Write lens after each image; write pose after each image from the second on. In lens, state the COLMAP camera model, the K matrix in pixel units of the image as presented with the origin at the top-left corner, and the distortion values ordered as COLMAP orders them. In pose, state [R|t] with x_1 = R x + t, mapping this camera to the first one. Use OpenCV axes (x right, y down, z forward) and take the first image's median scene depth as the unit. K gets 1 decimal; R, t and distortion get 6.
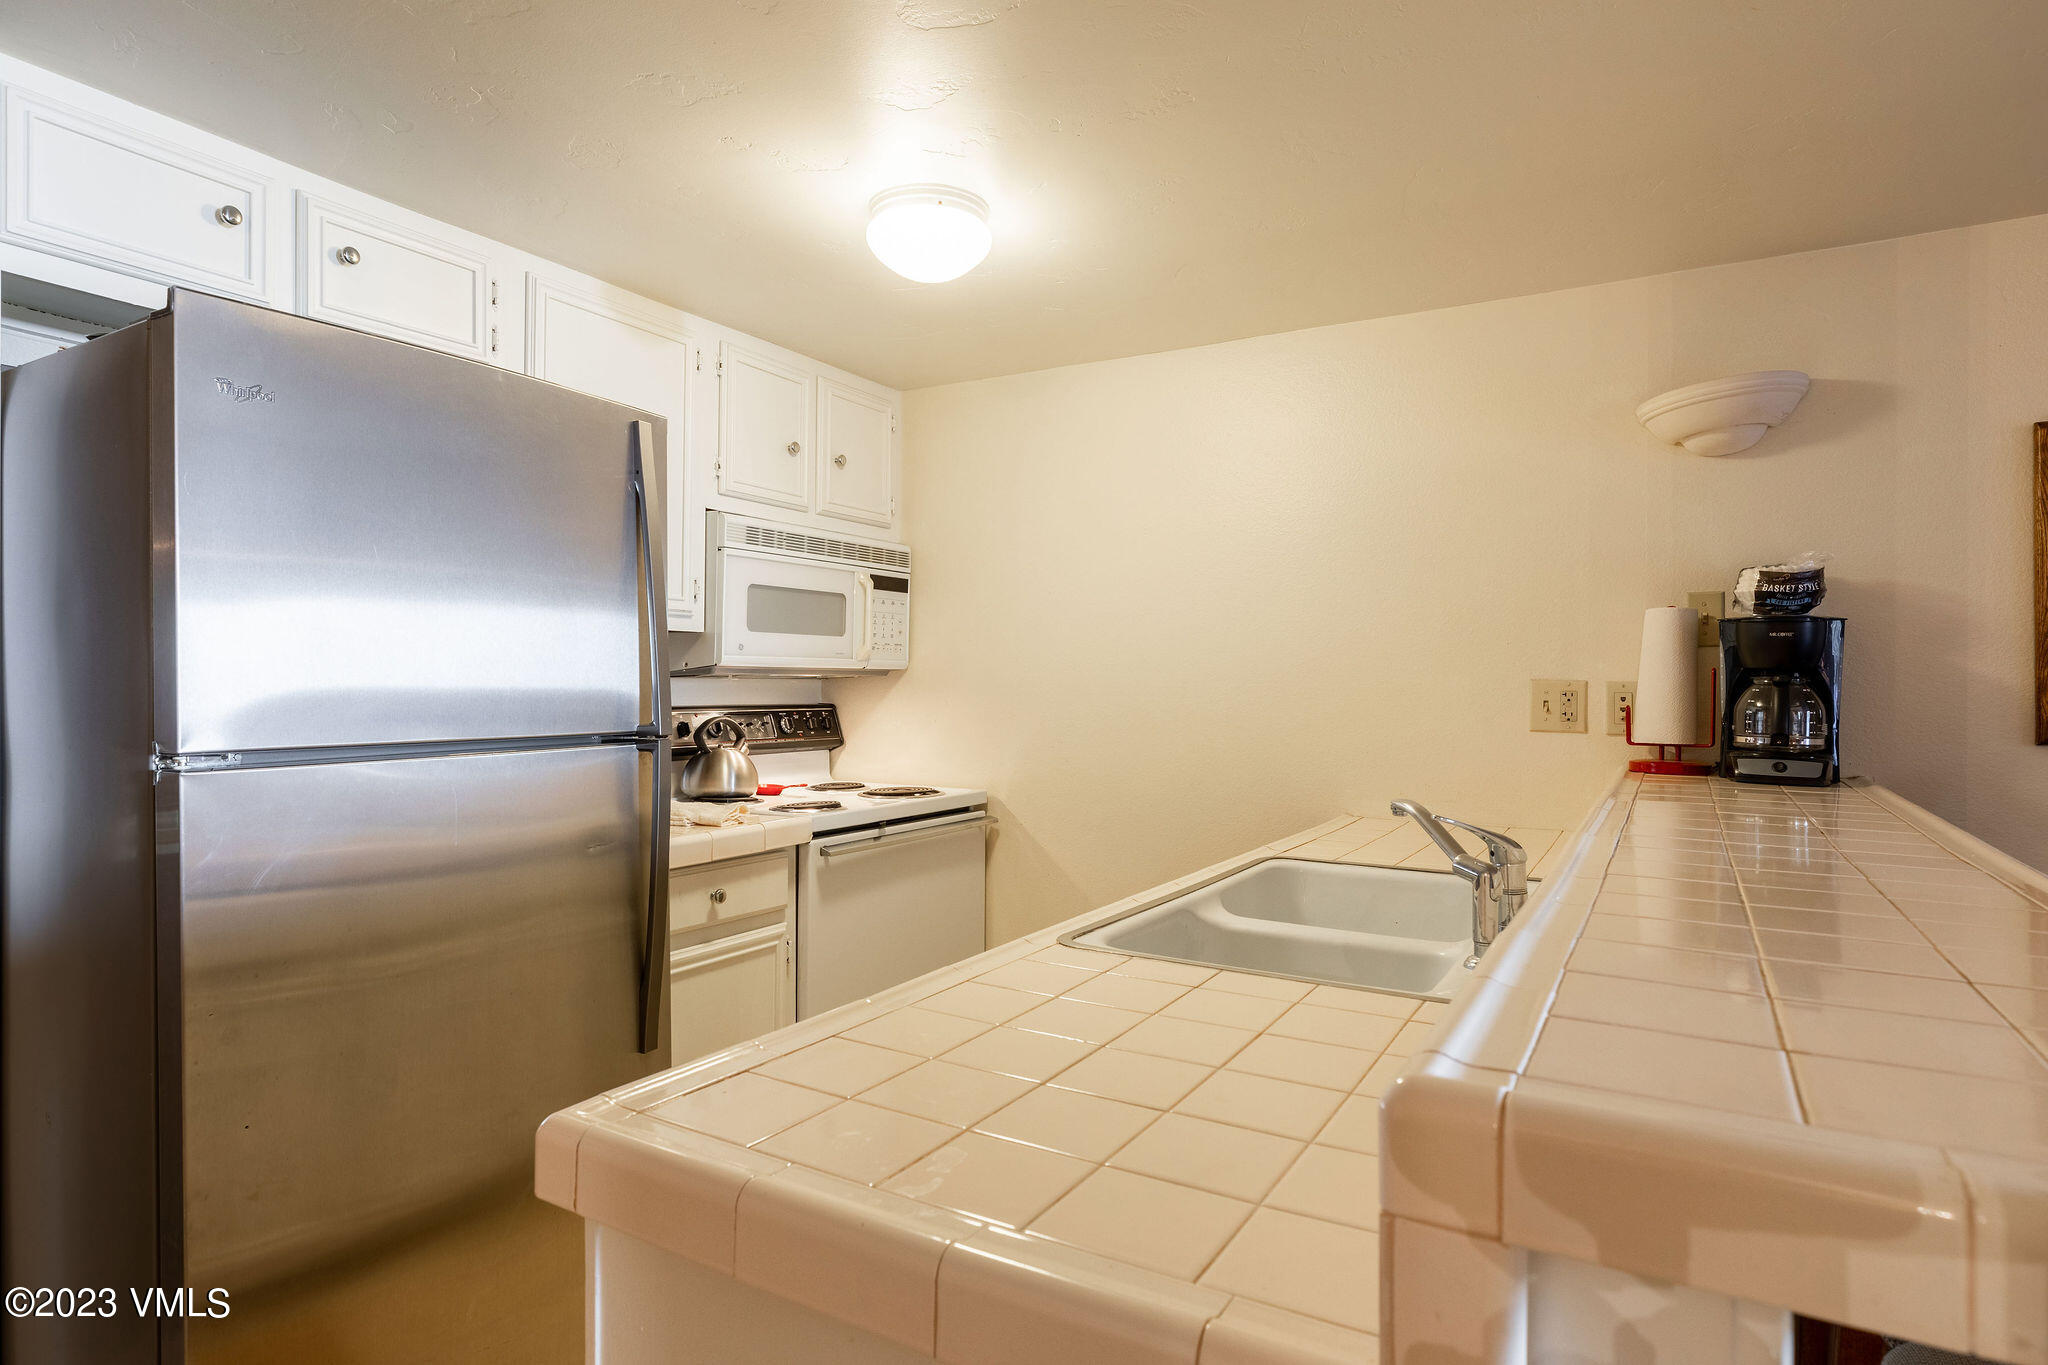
lens RADIAL K [[1105.8, 0, 1027.4], [0, 1105.8, 685.1], [0, 0, 1]] dist [0.000587, -0.000218]
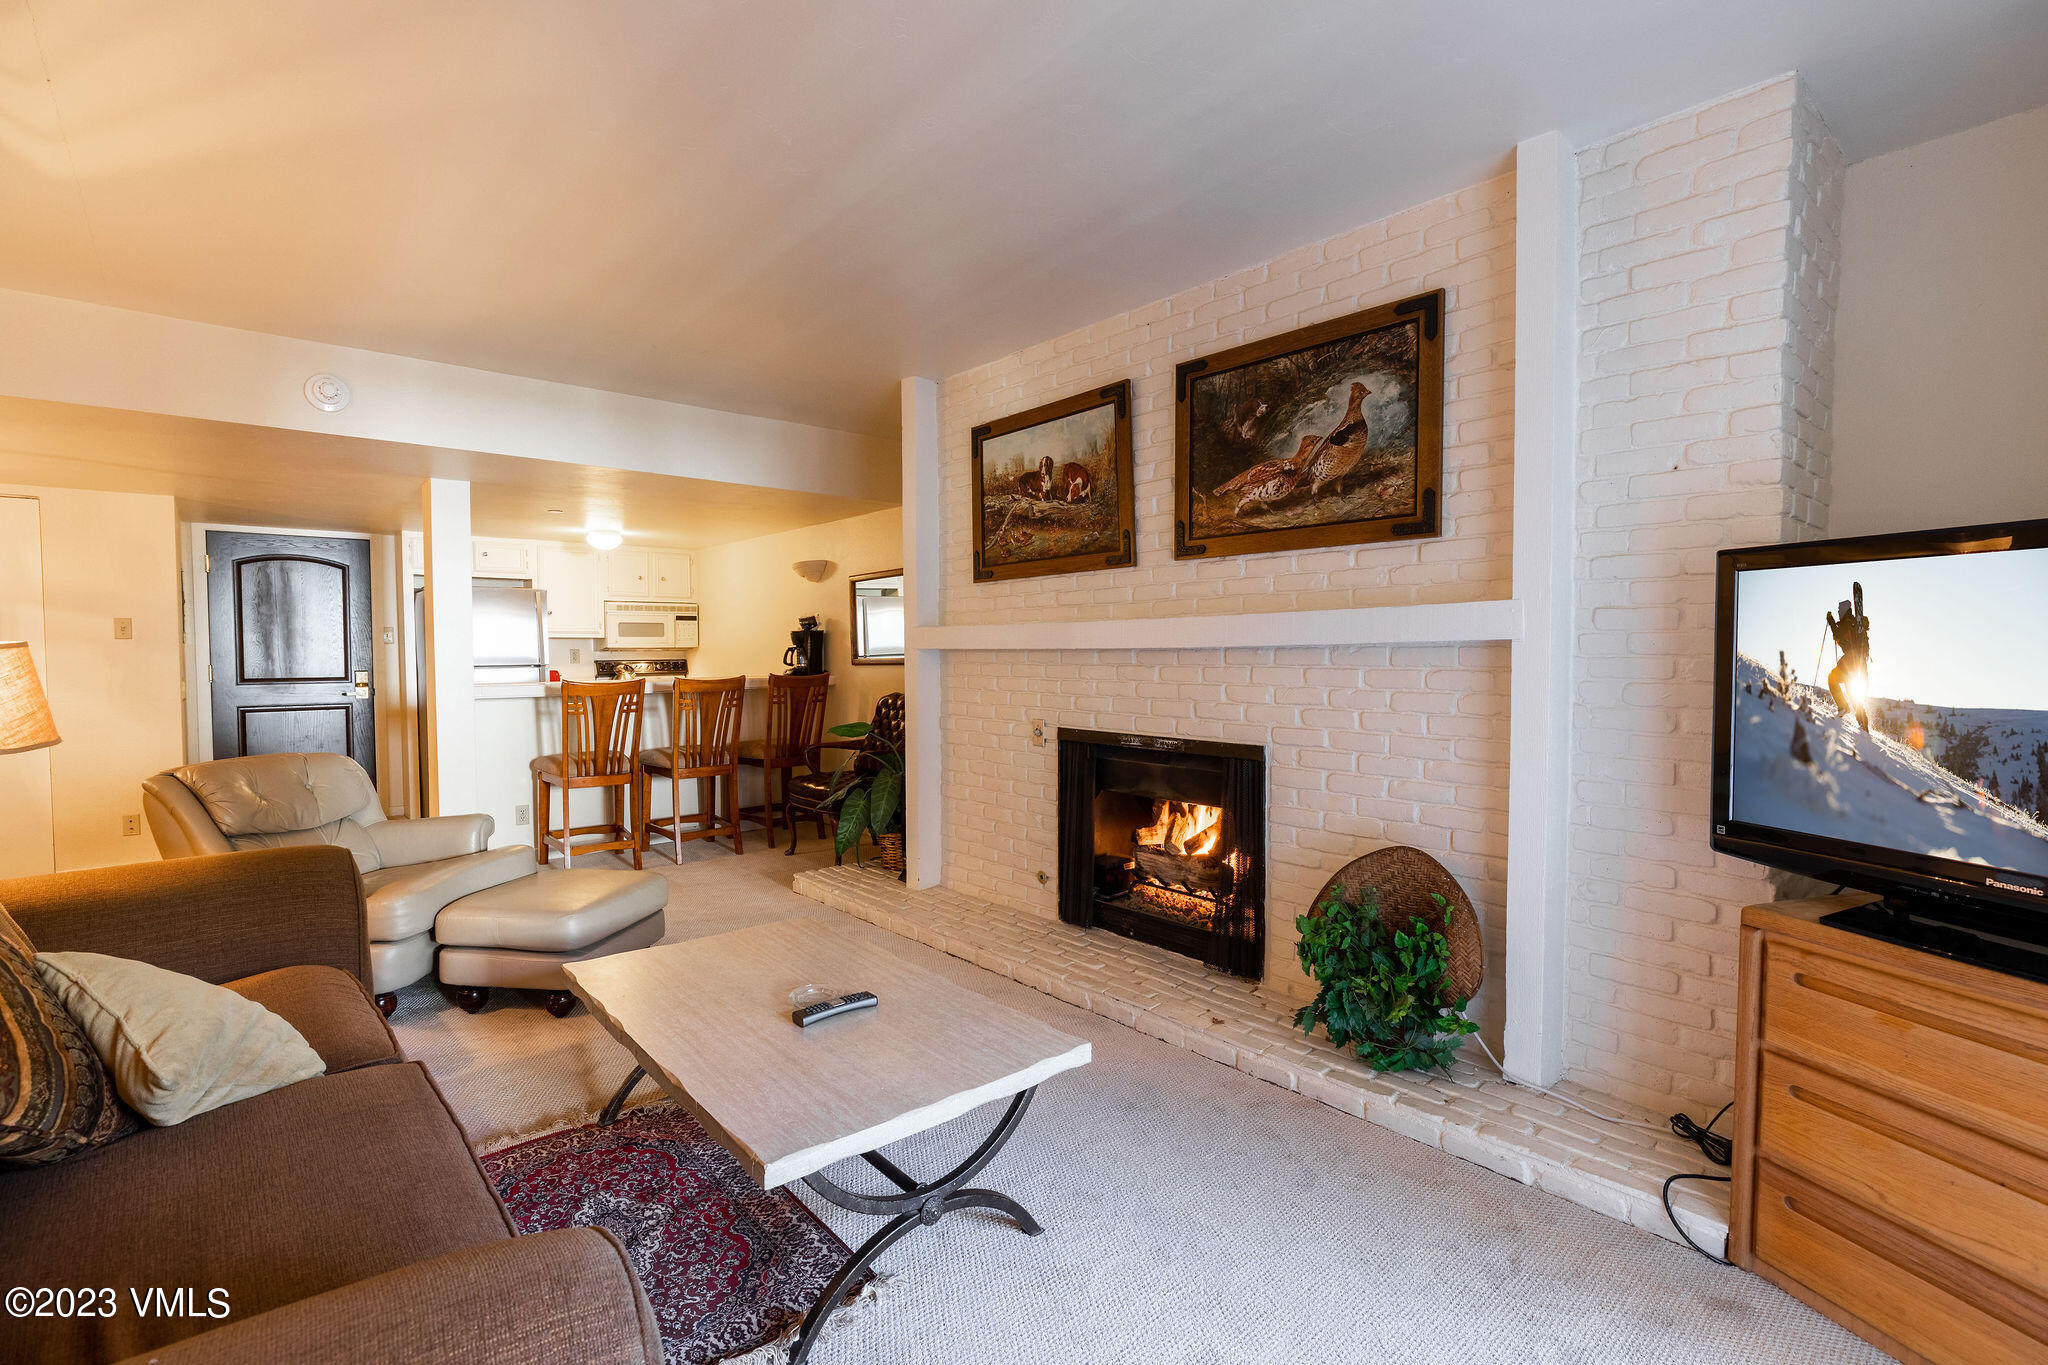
lens RADIAL K [[948.1, 0, 1036.1], [0, 948.1, 685.8], [0, 0, 1]] dist [-0.002019, -0.000345]
pose [[0.946189, 0.000133, -0.323615, 2.293814], [0.010655, 0.999445, 0.031563, 0.026441], [0.323439, -0.033313, 0.945662, -1.592984]]
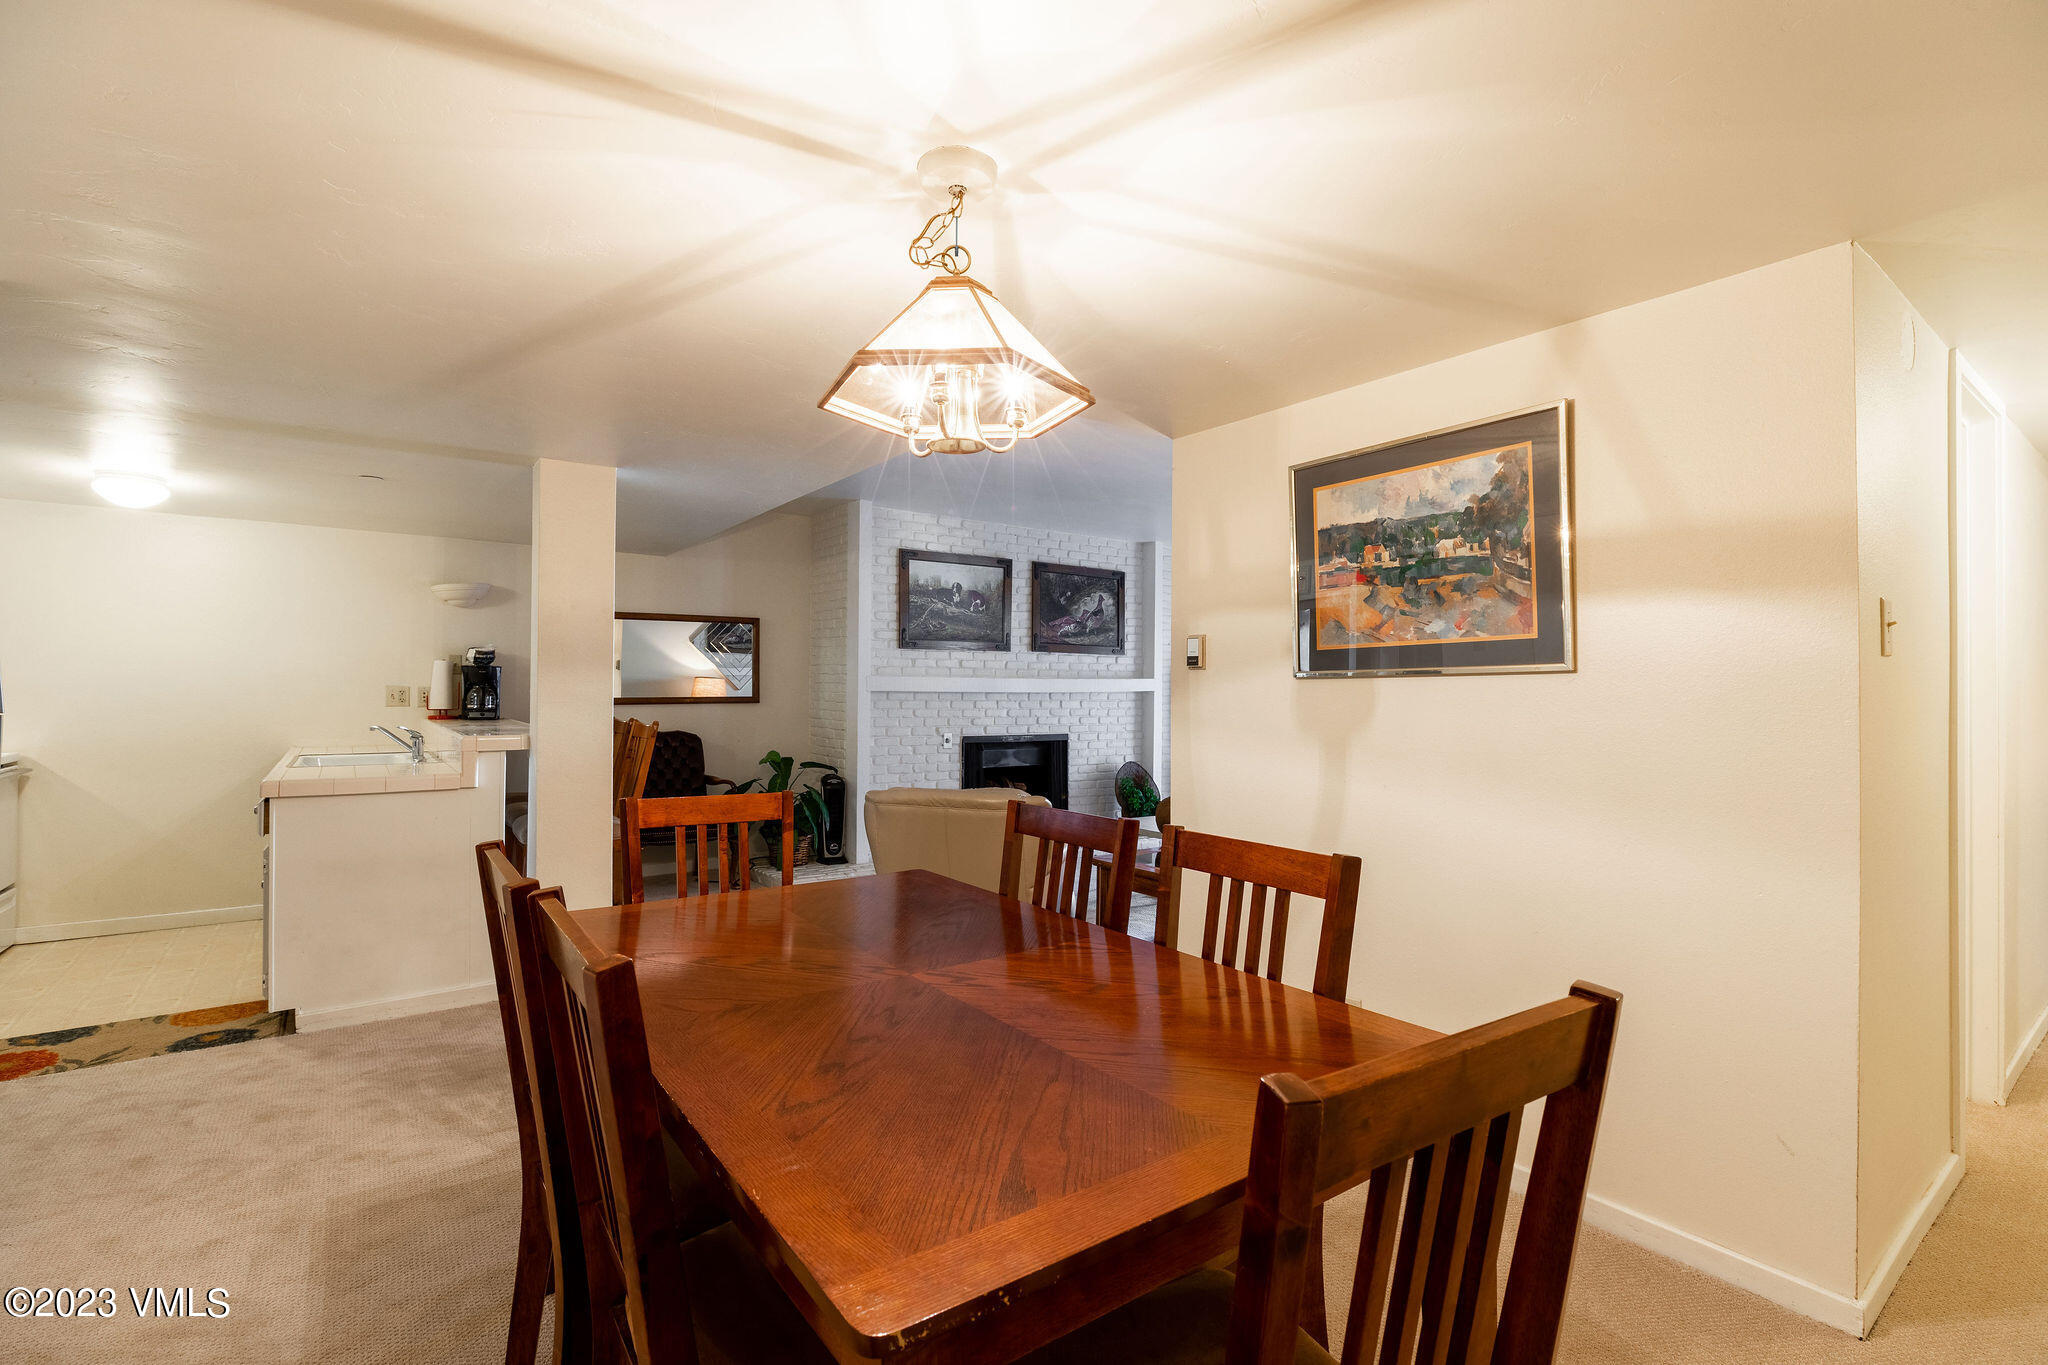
lens RADIAL K [[948.1, 0, 1033.0], [0, 948.1, 681.0], [0, 0, 1]] dist [-0.002019, -0.000345]
pose [[0.389622, 0.002912, 0.920970, -1.069558], [-0.002711, 0.999994, -0.002015, -0.017463], [-0.920971, -0.001712, 0.389627, -1.338230]]
